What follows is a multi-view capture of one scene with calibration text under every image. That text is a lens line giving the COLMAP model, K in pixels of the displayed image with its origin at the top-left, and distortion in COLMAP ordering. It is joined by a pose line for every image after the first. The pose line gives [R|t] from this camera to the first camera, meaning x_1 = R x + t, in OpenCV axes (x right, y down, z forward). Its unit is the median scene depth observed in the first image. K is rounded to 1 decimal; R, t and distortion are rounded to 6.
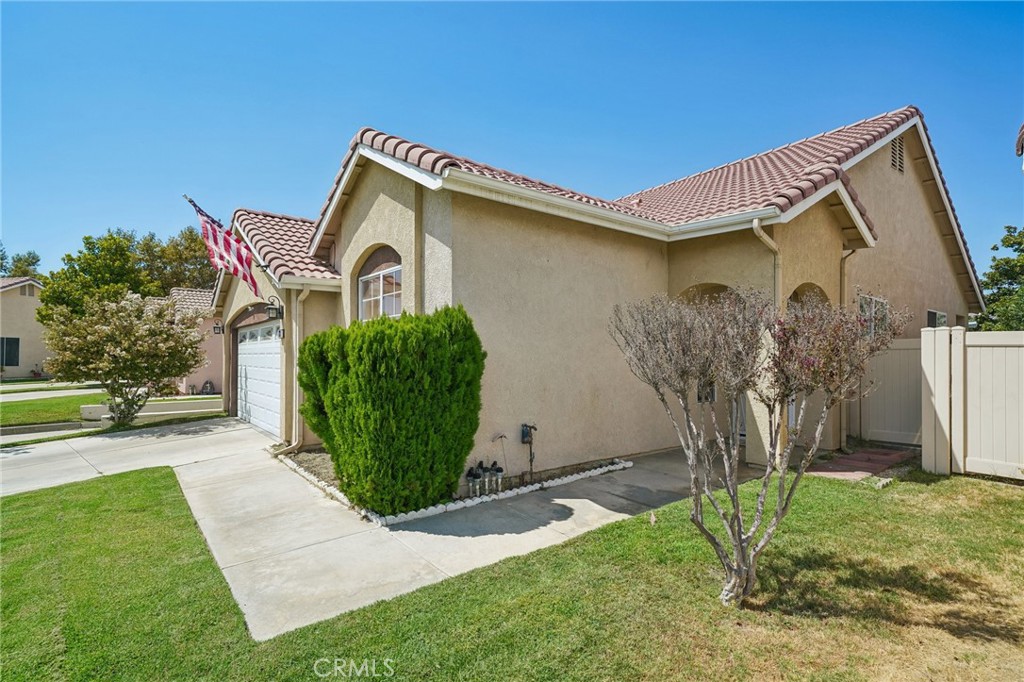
lens RADIAL K [[485.7, 0, 512.5], [0, 485.7, 344.3], [0, 0, 1]] dist [0.012889, 0.000043]
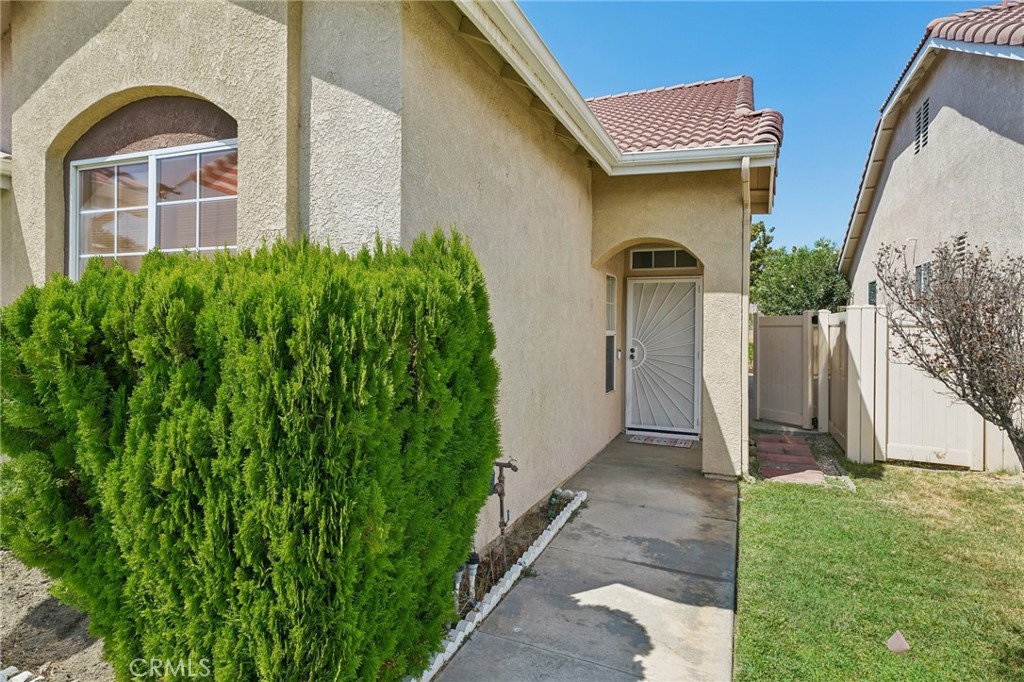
lens RADIAL K [[566.7, 0, 507.5], [0, 566.7, 316.5], [0, 0, 1]] dist [0.024899, 0.000430]
pose [[0.877069, 0.016482, 0.480082, -0.275058], [-0.021883, 0.999745, 0.005656, -0.004859], [-0.479866, -0.015466, 0.877206, 0.425523]]
